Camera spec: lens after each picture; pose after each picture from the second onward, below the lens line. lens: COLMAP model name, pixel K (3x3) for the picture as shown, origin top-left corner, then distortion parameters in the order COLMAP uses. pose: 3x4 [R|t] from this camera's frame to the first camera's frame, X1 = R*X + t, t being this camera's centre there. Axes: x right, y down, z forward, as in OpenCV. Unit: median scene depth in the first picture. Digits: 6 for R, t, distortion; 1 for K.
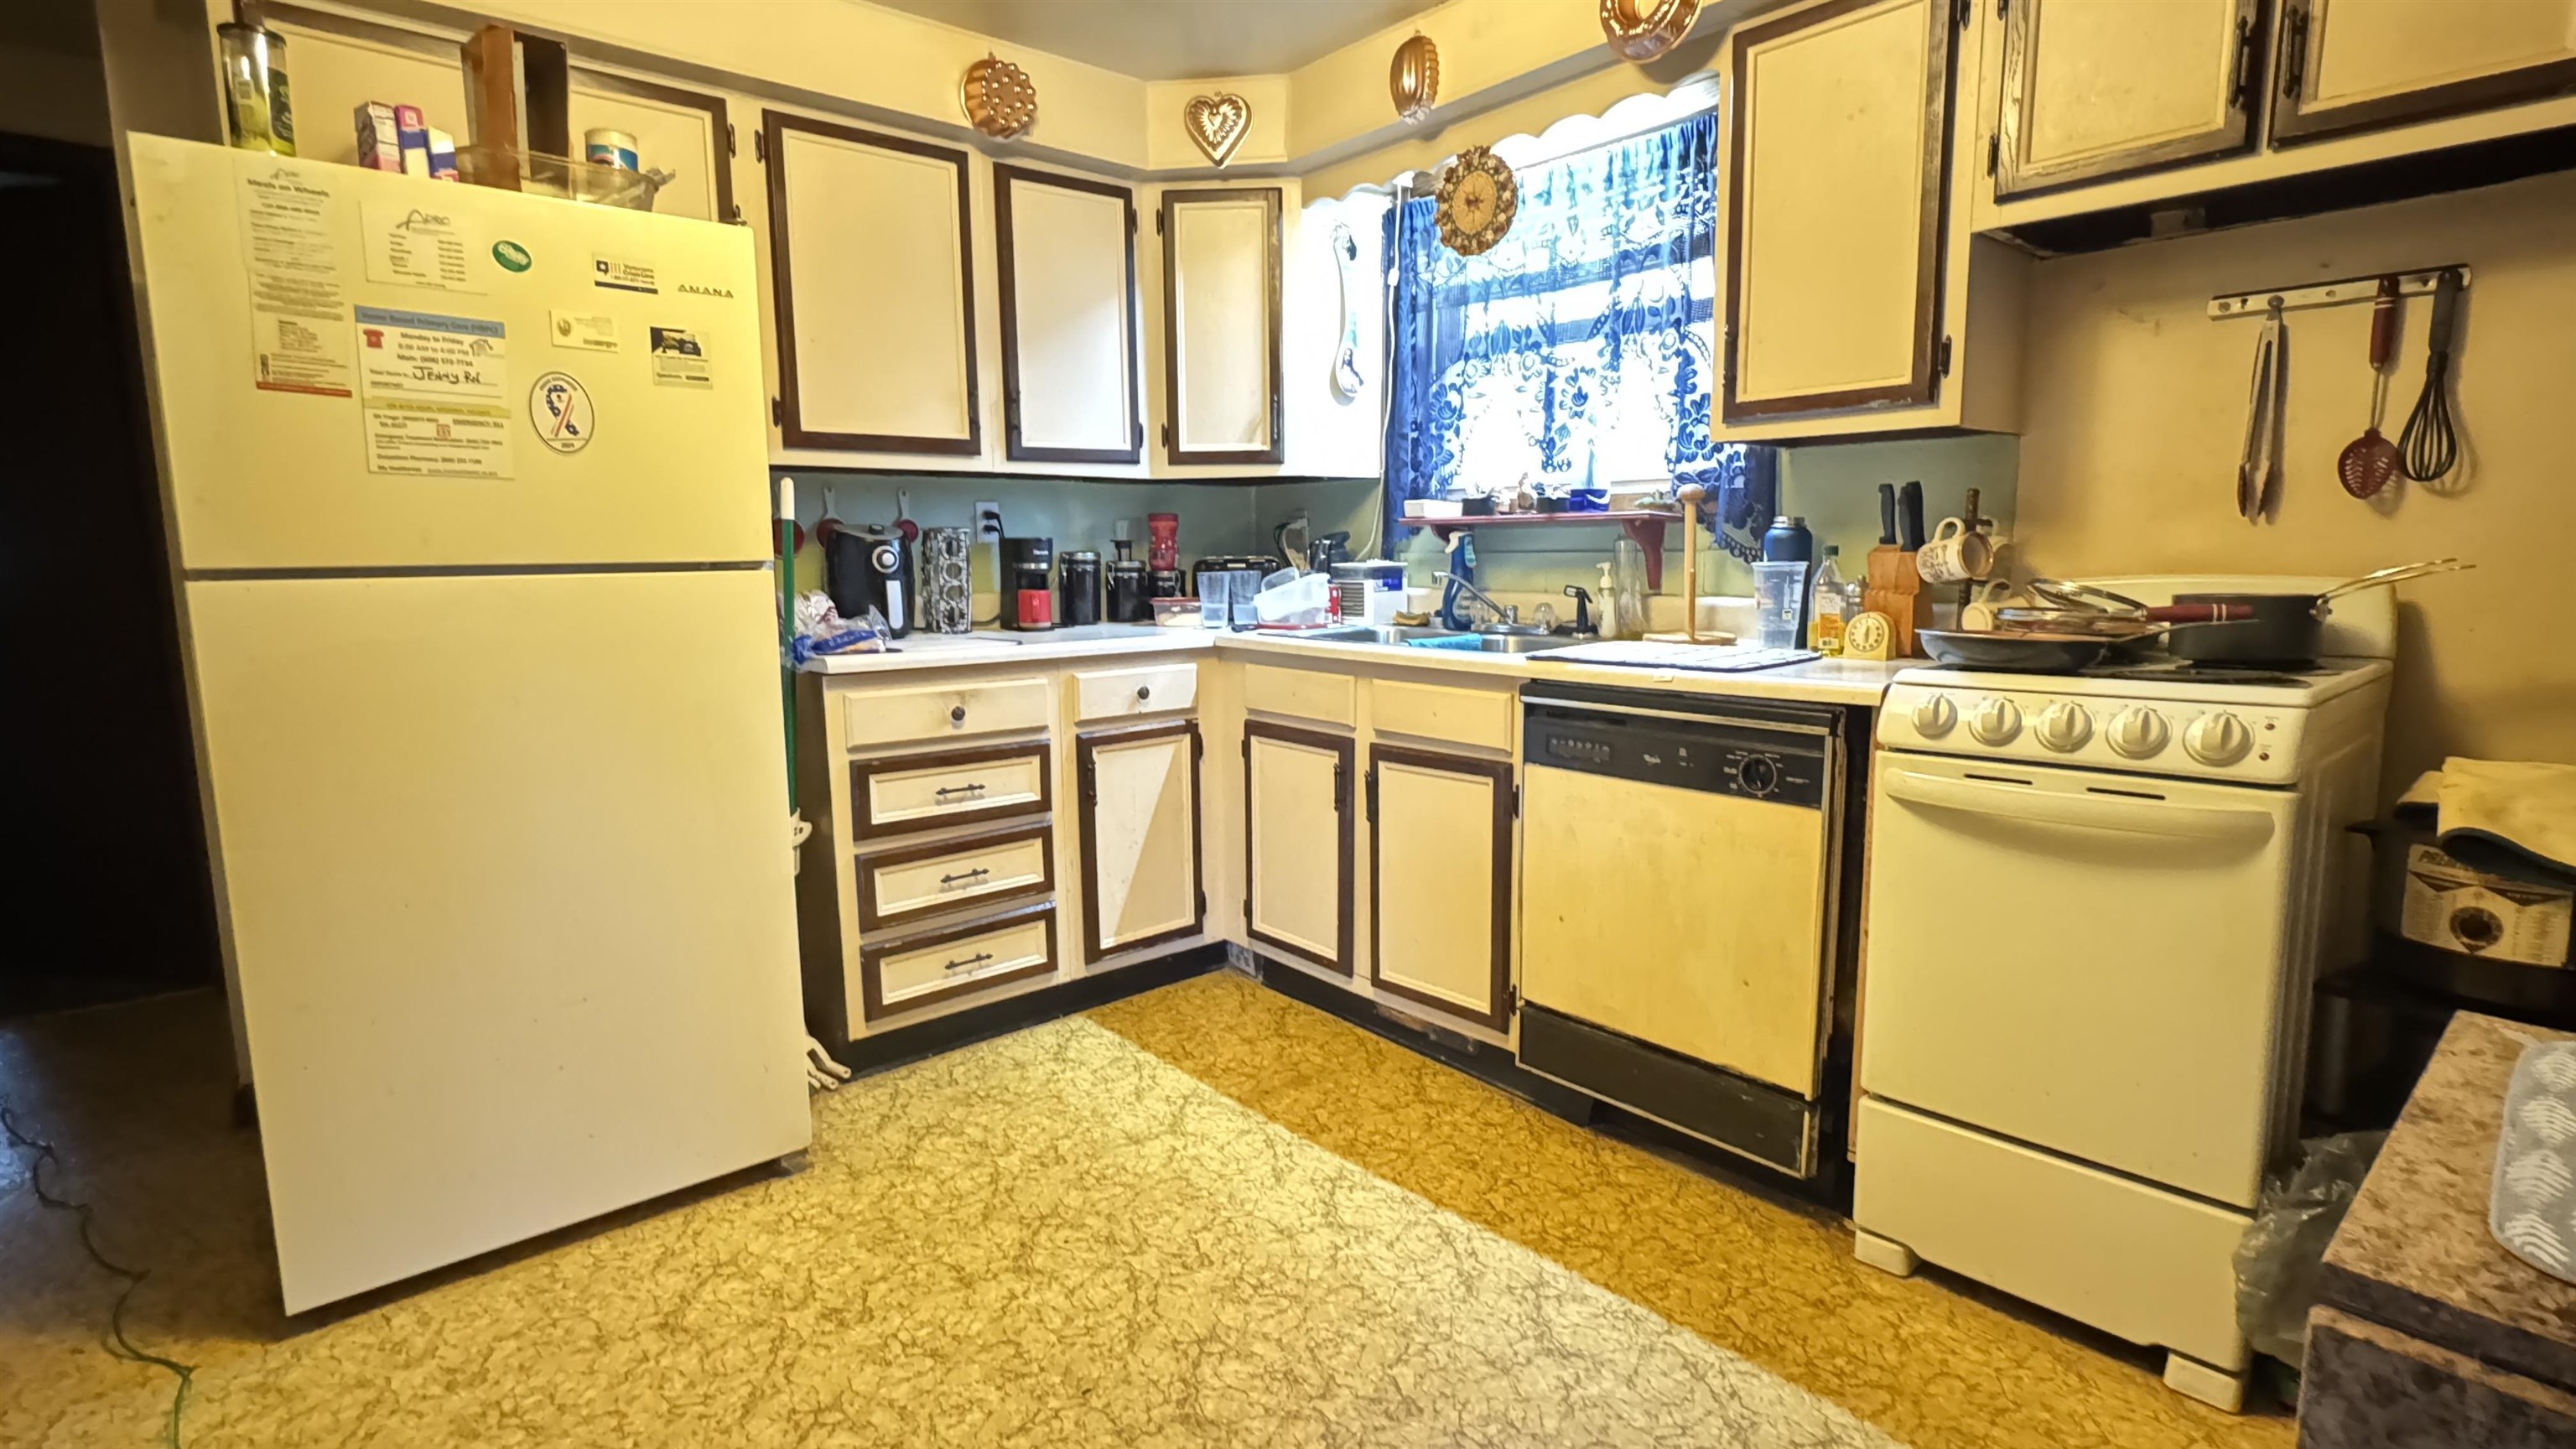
lens RADIAL K [[1261.5, 0, 1297.9], [0, 1261.5, 742.3], [0, 0, 1]] dist [-0.001815, -0.000180]
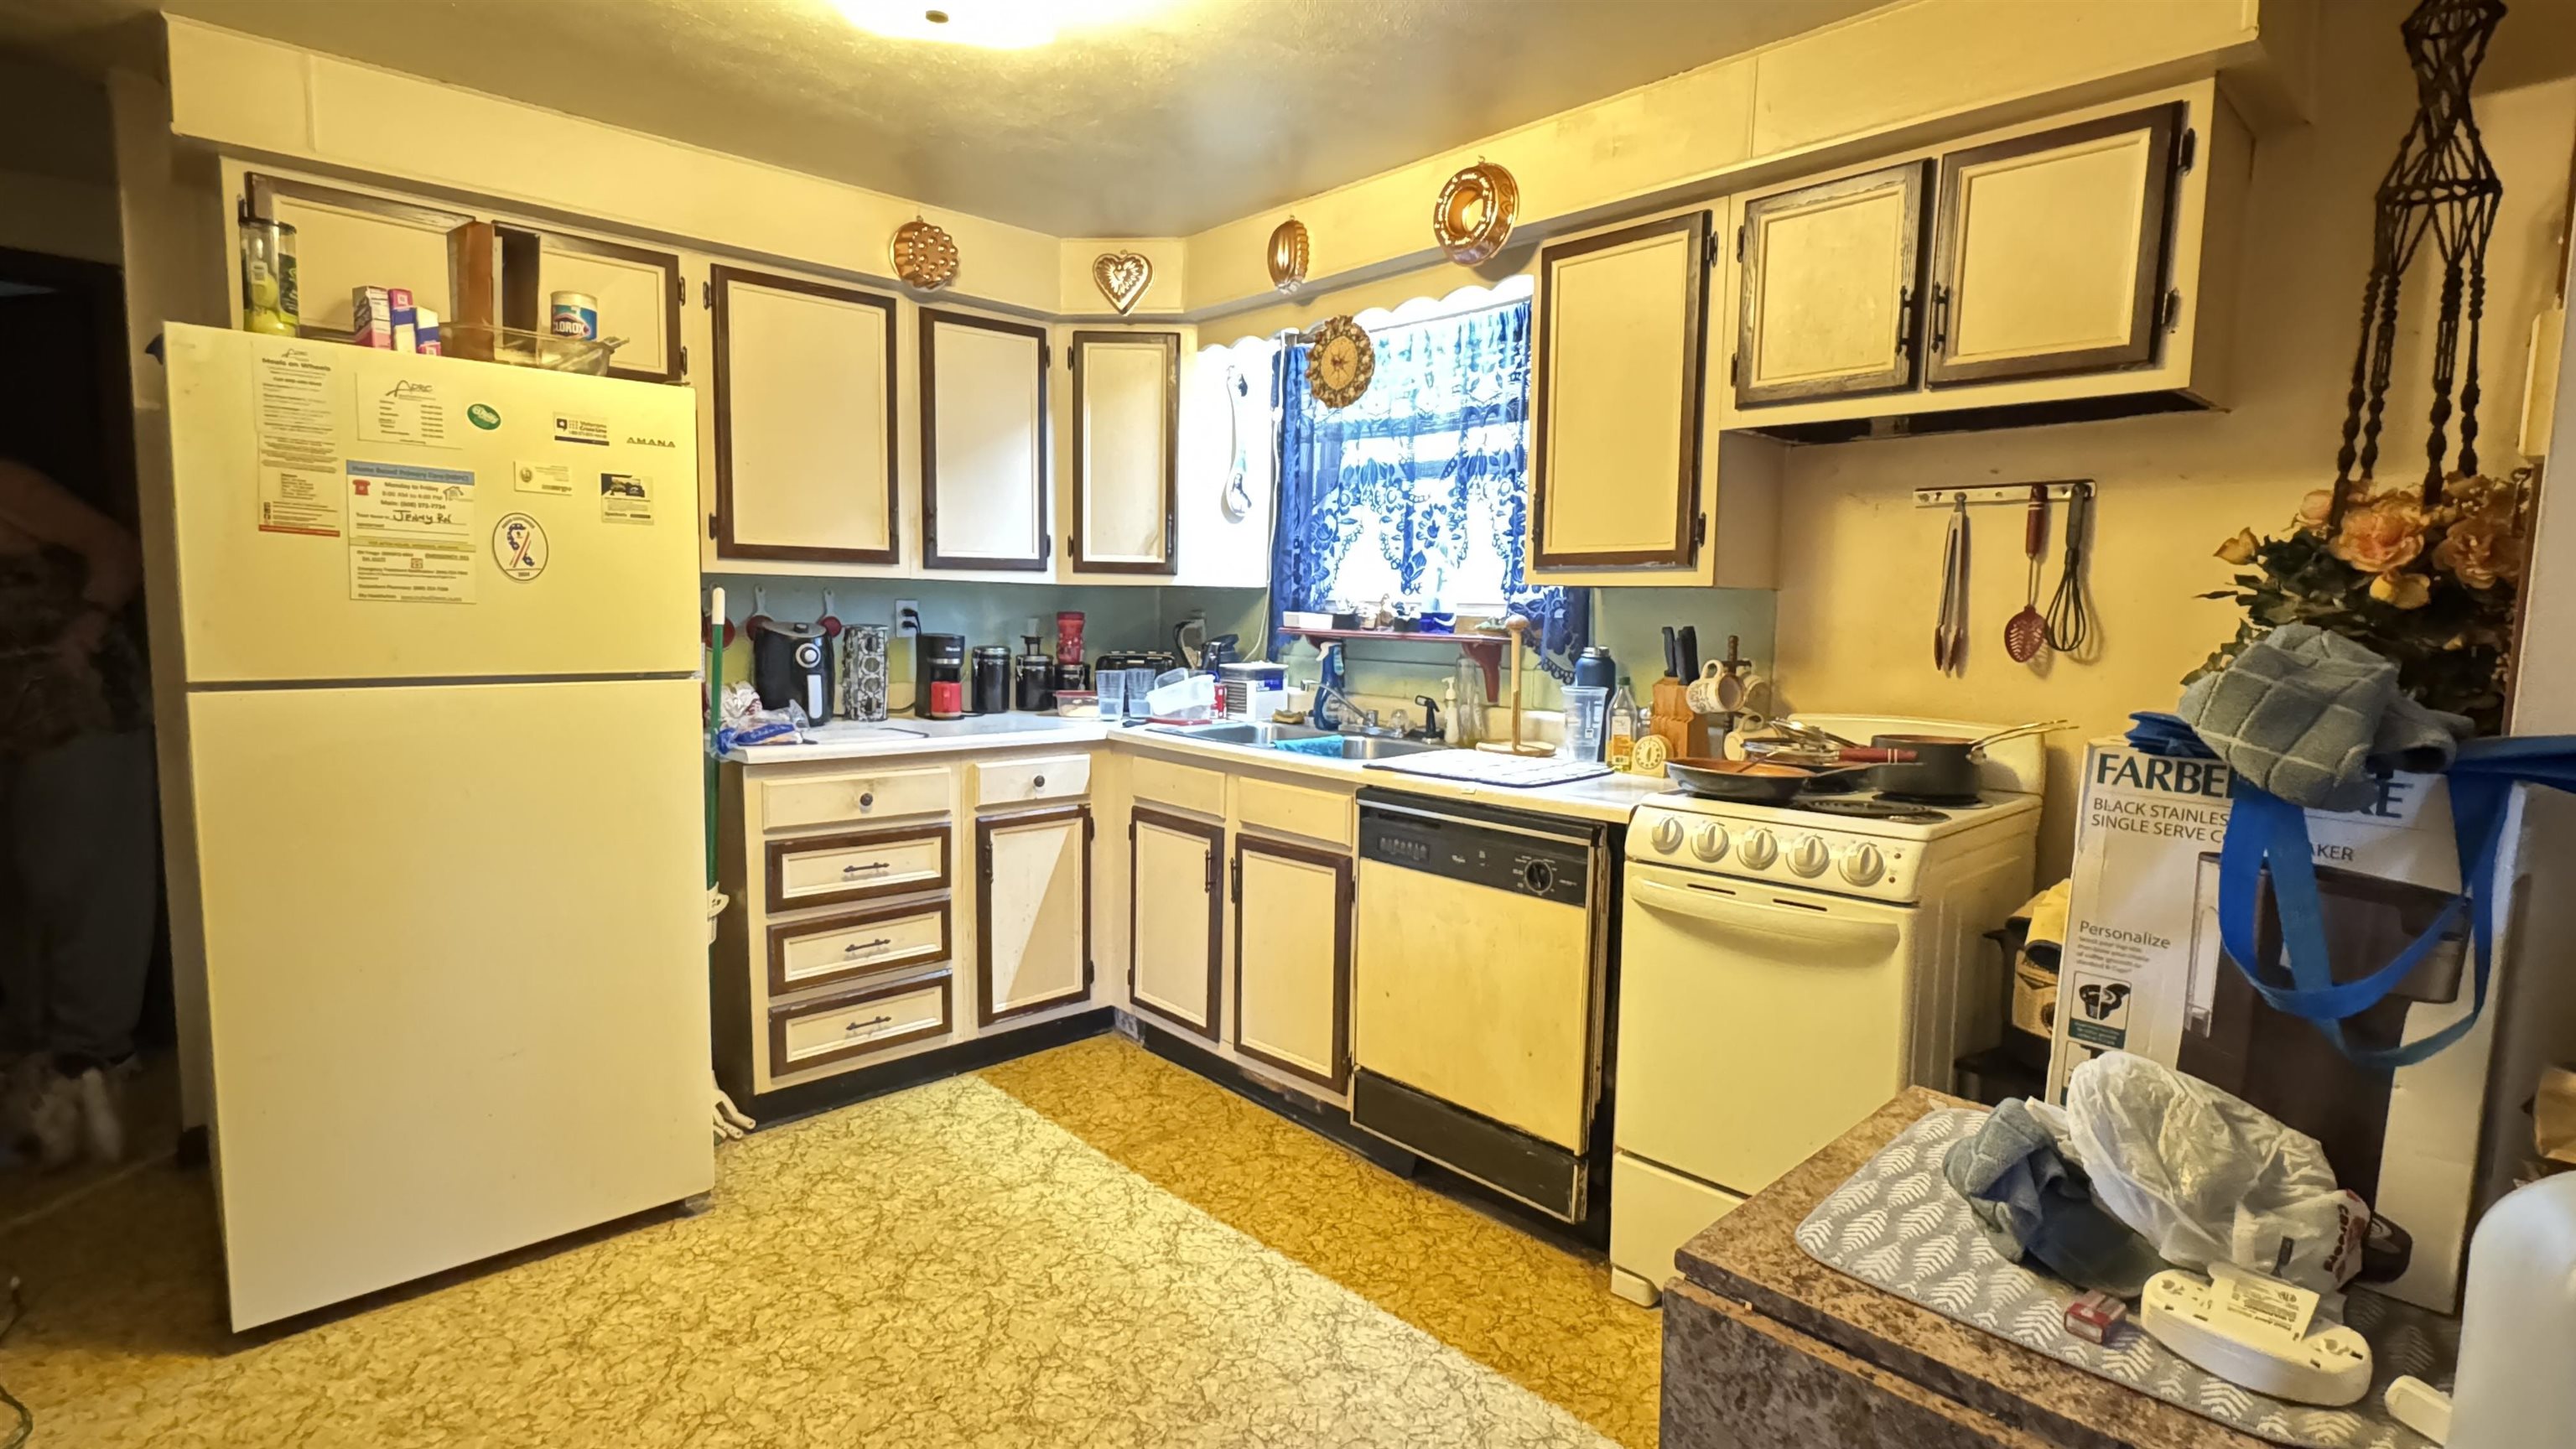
lens RADIAL K [[1261.5, 0, 1297.9], [0, 1261.5, 742.3], [0, 0, 1]] dist [-0.001815, -0.000180]
pose [[0.998853, 0.023840, 0.041520, 0.083806], [-0.021933, 0.998709, -0.045814, -0.039541], [-0.042558, 0.044851, 0.998087, -0.172399]]
